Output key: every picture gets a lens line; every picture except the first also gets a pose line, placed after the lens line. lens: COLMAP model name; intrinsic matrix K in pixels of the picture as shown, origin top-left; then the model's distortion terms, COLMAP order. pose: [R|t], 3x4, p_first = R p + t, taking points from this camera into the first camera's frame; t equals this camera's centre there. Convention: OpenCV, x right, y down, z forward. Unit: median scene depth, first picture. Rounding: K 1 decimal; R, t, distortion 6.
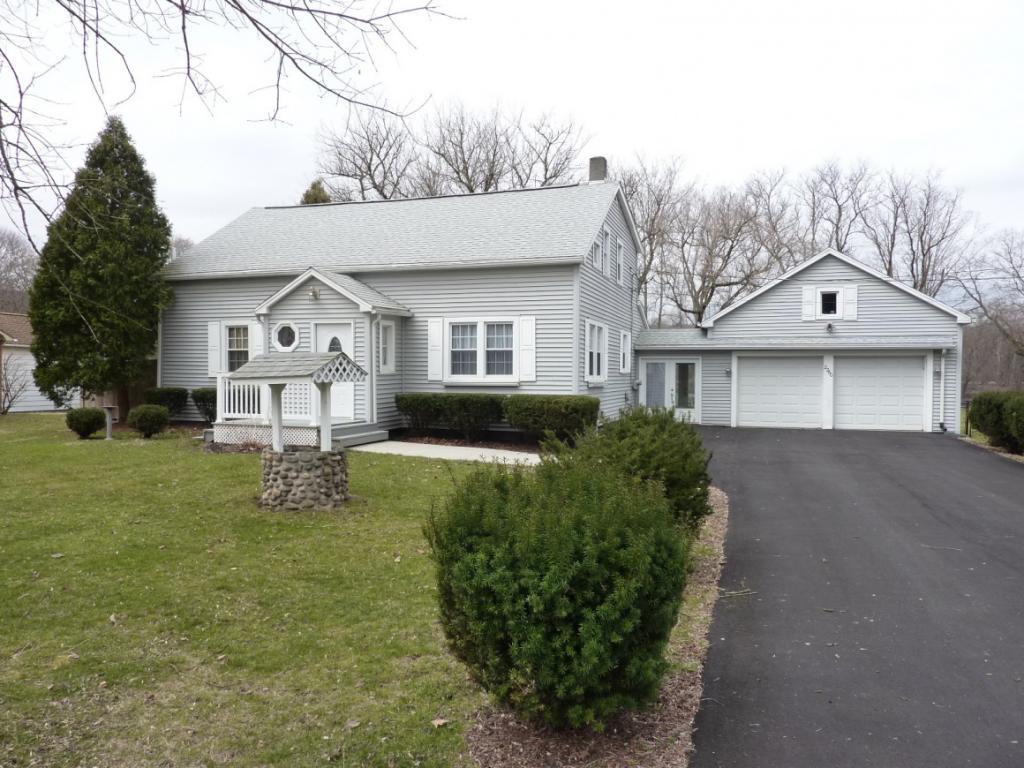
lens RADIAL K [[757.6, 0, 513.3], [0, 757.6, 385.2], [0, 0, 1]] dist [-0.036500, 0.005844]
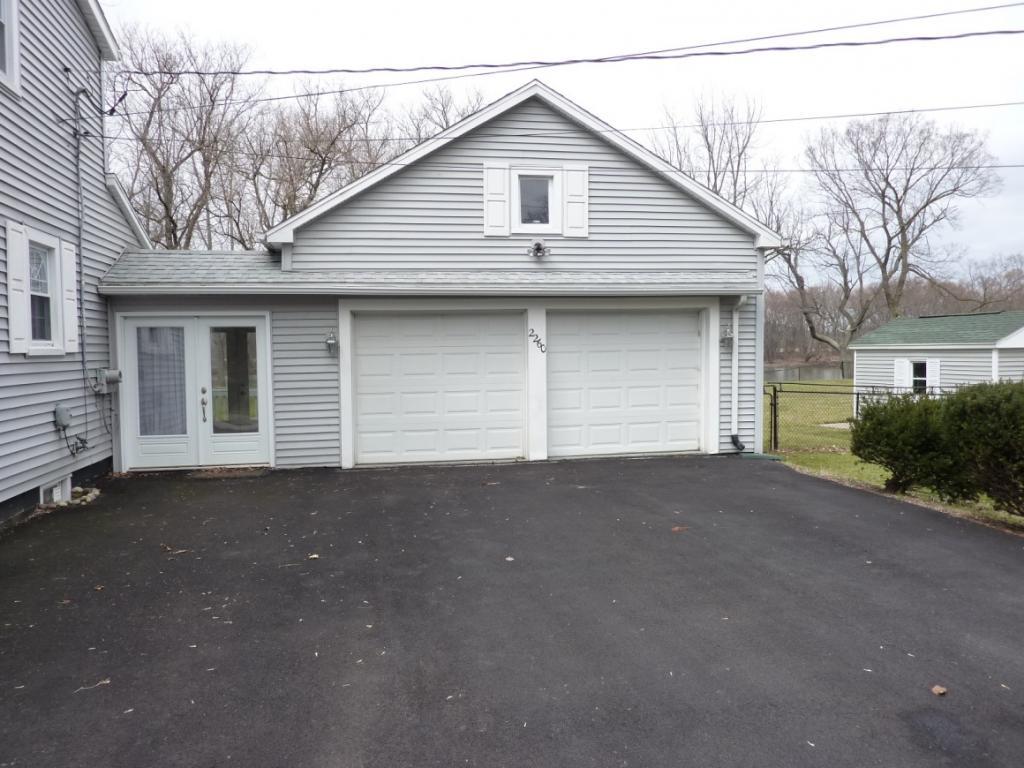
lens RADIAL K [[757.6, 0, 512.0], [0, 757.6, 385.9], [0, 0, 1]] dist [-0.036500, 0.005844]
pose [[0.862731, -0.039269, 0.504136, 0.157228], [0.026304, 0.999115, 0.032810, -0.006176], [-0.504979, -0.015045, 0.863001, 0.586126]]
